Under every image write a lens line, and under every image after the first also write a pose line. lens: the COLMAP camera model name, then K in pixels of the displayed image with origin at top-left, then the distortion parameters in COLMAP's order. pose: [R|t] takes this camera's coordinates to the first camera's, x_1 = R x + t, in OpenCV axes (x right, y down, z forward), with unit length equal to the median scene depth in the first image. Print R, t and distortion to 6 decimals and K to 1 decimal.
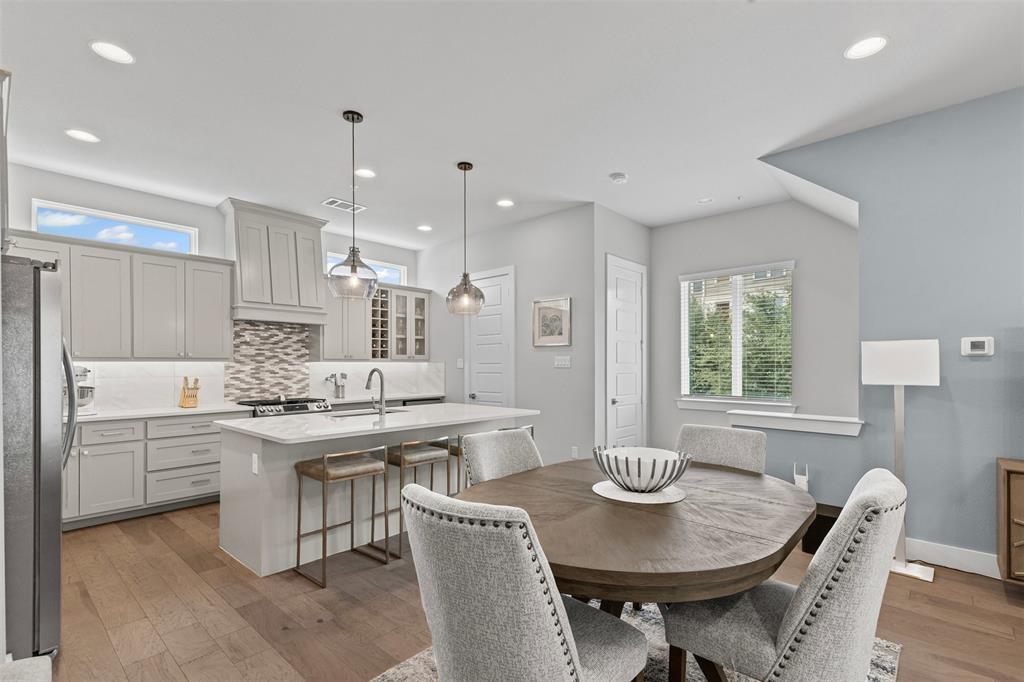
lens RADIAL K [[468.1, 0, 517.9], [0, 468.1, 362.5], [0, 0, 1]] dist [0.004747, -0.000157]
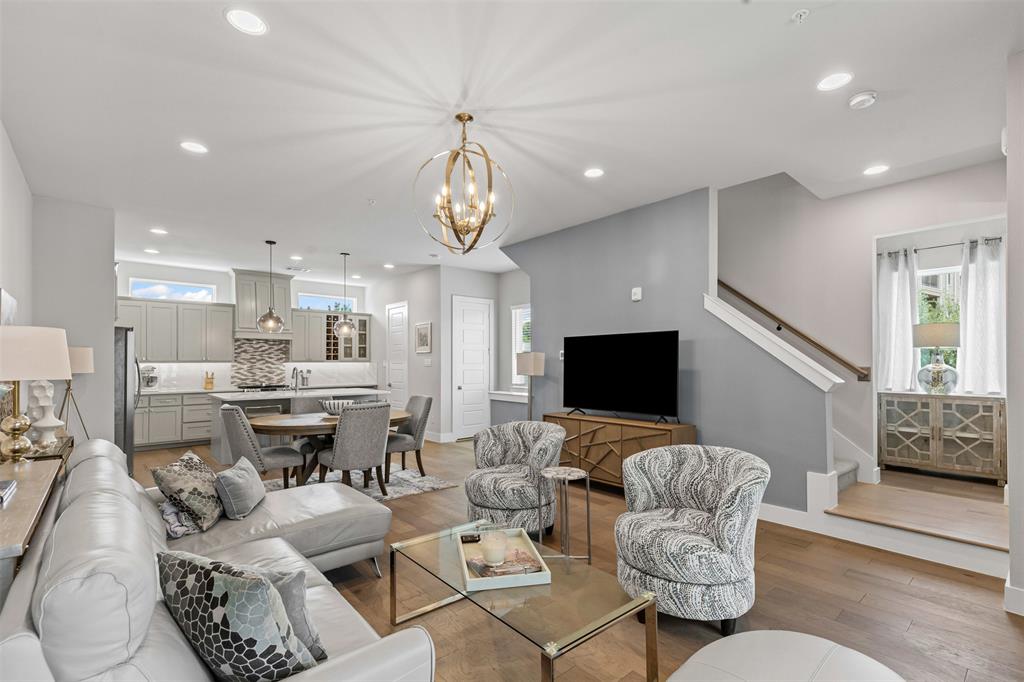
lens RADIAL K [[479.1, 0, 536.5], [0, 479.1, 354.5], [0, 0, 1]] dist [0.002384, 0.000343]
pose [[0.994297, -0.003208, -0.106596, 0.622454], [0.002022, 0.999935, -0.011237, -0.009387], [0.106625, 0.010957, 0.994239, -0.573859]]
